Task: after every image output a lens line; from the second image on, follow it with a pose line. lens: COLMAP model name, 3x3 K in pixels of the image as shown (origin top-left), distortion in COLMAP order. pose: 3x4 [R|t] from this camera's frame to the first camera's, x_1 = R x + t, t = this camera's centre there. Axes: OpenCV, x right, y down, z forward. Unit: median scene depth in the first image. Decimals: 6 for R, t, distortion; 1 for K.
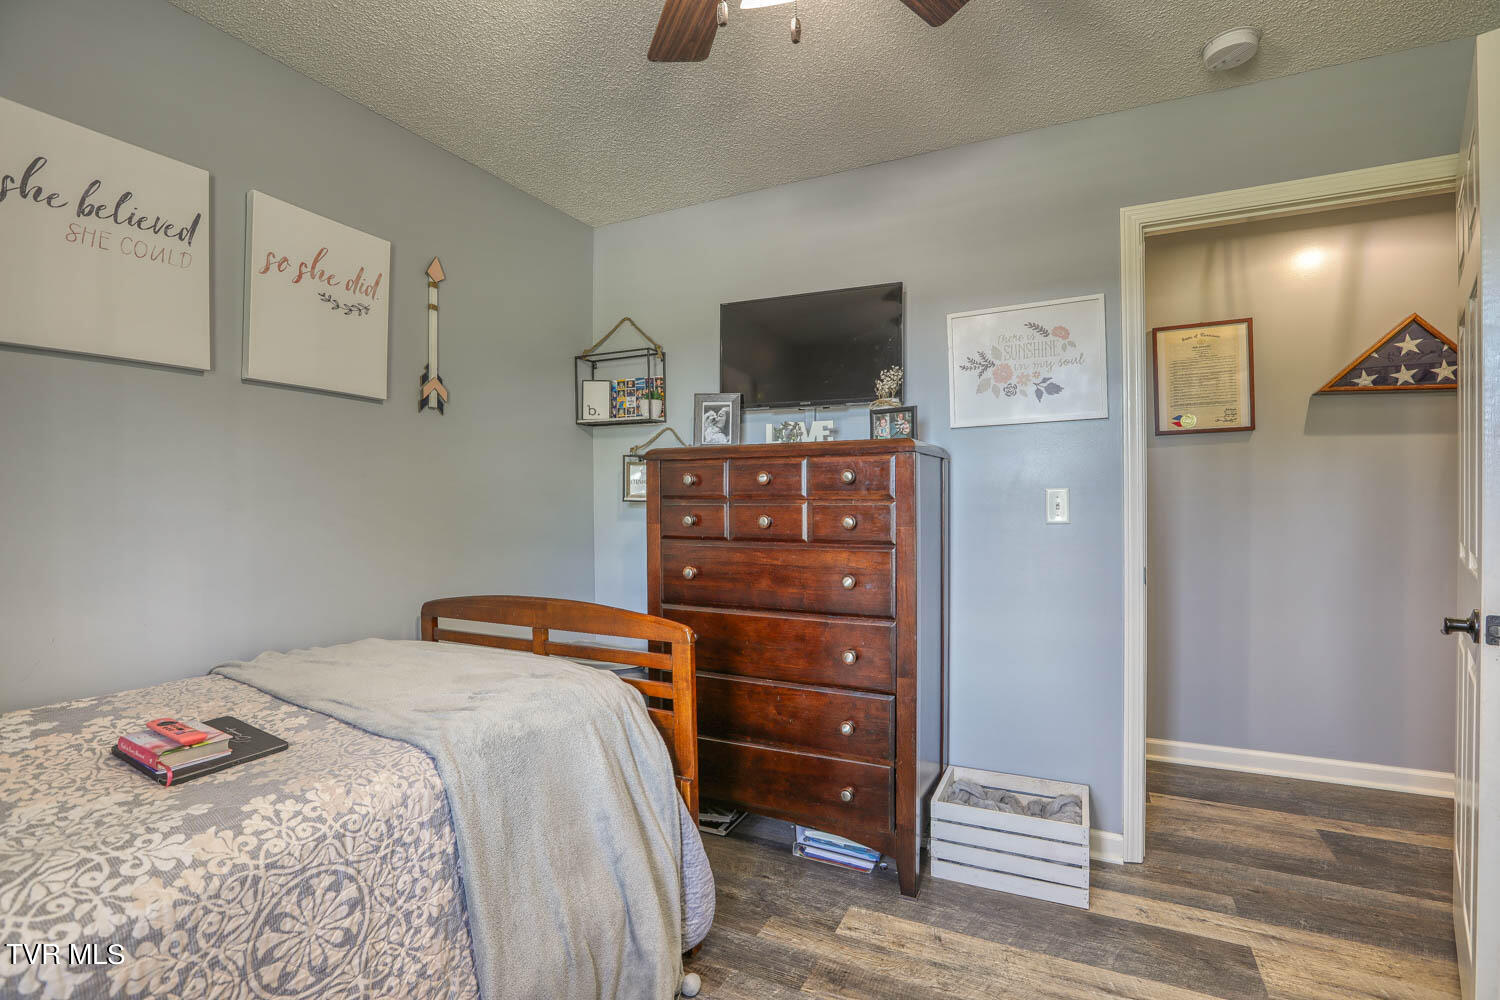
lens RADIAL K [[700.5, 0, 746.5], [0, 700.5, 500.1], [0, 0, 1]] dist [-0.035790, 0.008488]
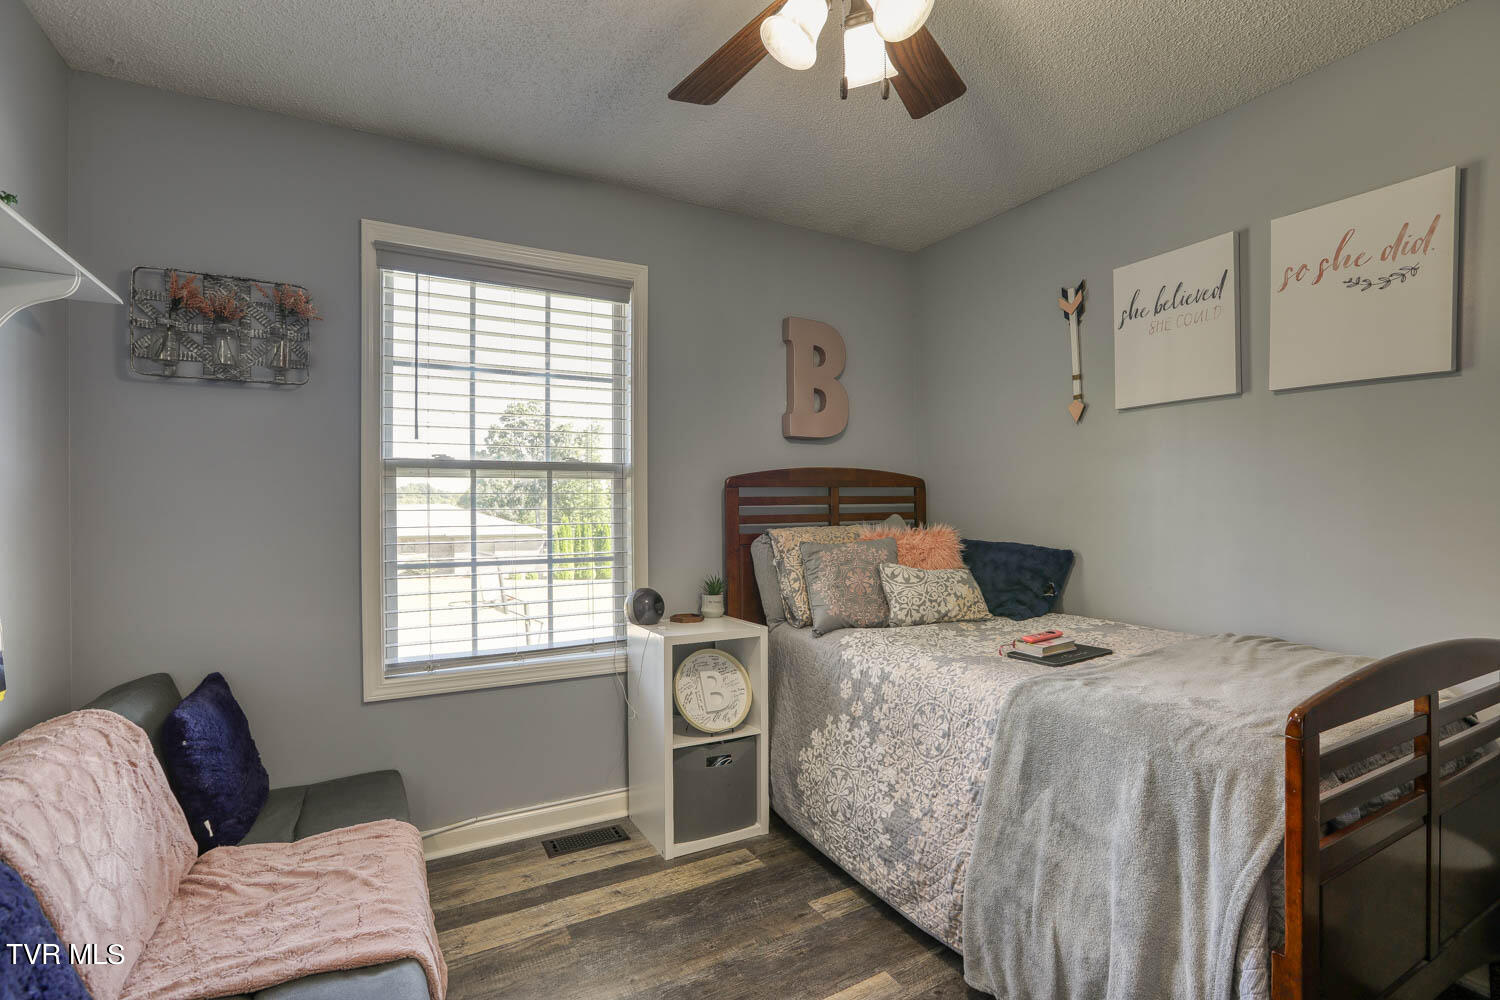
lens RADIAL K [[700.5, 0, 750.0], [0, 700.5, 499.8], [0, 0, 1]] dist [-0.035790, 0.008488]
pose [[-0.583880, 0.006026, -0.811817, 0.710886], [0.011248, 0.999937, -0.000667, -0.008881], [0.811762, -0.009521, -0.583911, 1.004448]]
